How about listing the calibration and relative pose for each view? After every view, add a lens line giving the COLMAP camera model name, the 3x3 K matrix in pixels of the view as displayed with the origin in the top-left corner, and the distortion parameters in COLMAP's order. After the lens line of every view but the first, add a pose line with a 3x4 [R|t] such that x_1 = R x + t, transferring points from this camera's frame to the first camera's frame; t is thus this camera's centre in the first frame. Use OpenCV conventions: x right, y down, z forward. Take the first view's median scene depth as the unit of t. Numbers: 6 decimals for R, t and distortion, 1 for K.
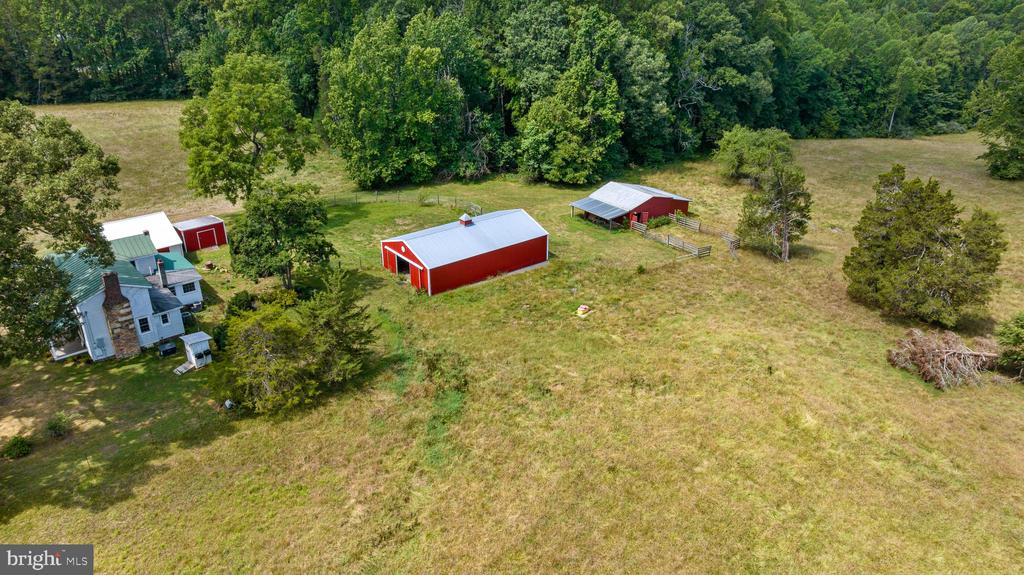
lens RADIAL K [[726.7, 0, 512.0], [0, 726.7, 286.0], [0, 0, 1]] dist [-0.020922, 0.015563]
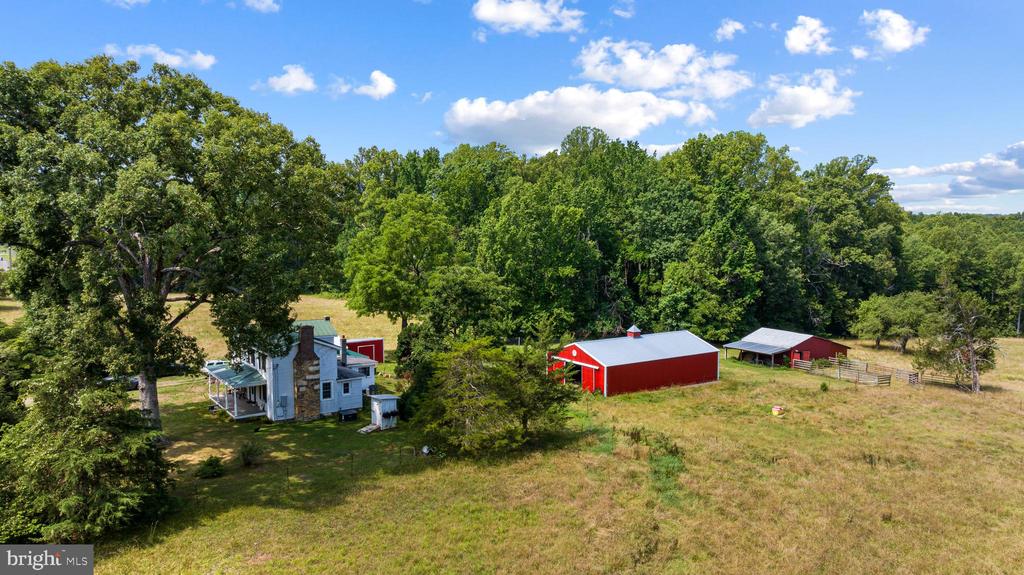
lens RADIAL K [[726.7, 0, 506.2], [0, 726.7, 285.8], [0, 0, 1]] dist [-0.020922, 0.015563]
pose [[0.995939, 0.002940, -0.089985, -0.108553], [-0.035212, 0.932576, -0.359253, 0.152381], [0.082862, 0.360962, 0.928892, 0.045930]]
